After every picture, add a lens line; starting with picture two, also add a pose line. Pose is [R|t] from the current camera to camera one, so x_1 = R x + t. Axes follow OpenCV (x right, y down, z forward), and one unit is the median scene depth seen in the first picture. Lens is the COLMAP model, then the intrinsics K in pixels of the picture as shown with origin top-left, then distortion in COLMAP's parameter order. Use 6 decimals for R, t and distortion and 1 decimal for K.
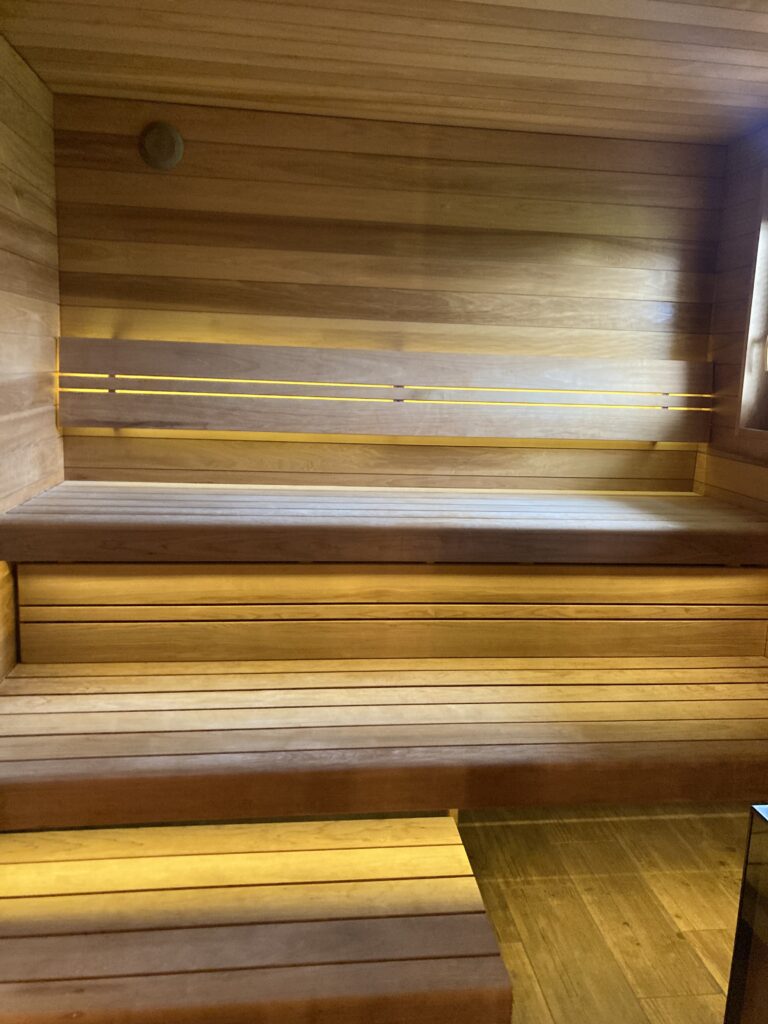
lens RADIAL K [[829.8, 0, 393.9], [0, 829.8, 519.8], [0, 0, 1]] dist [0.041760, -0.052639]
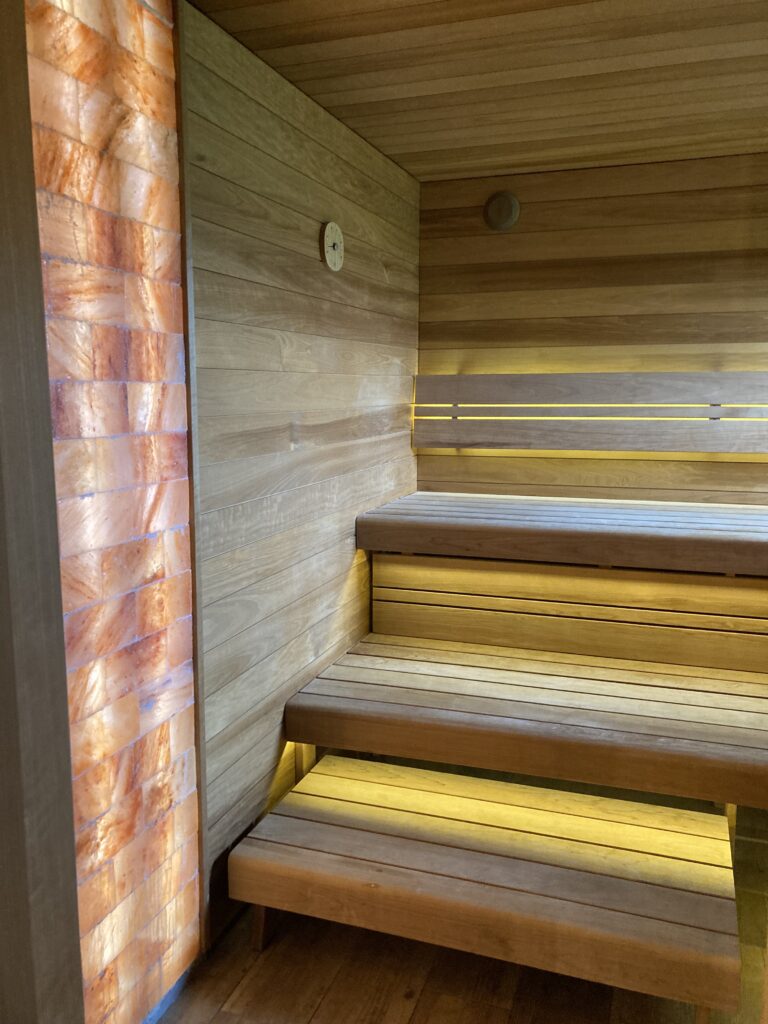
lens RADIAL K [[829.8, 0, 381.8], [0, 829.8, 509.4], [0, 0, 1]] dist [0.041760, -0.052639]
pose [[0.889555, 0.027227, -0.456017, 0.132127], [-0.046308, 0.998455, -0.030719, 0.022290], [0.454476, 0.048444, 0.889441, -0.121128]]
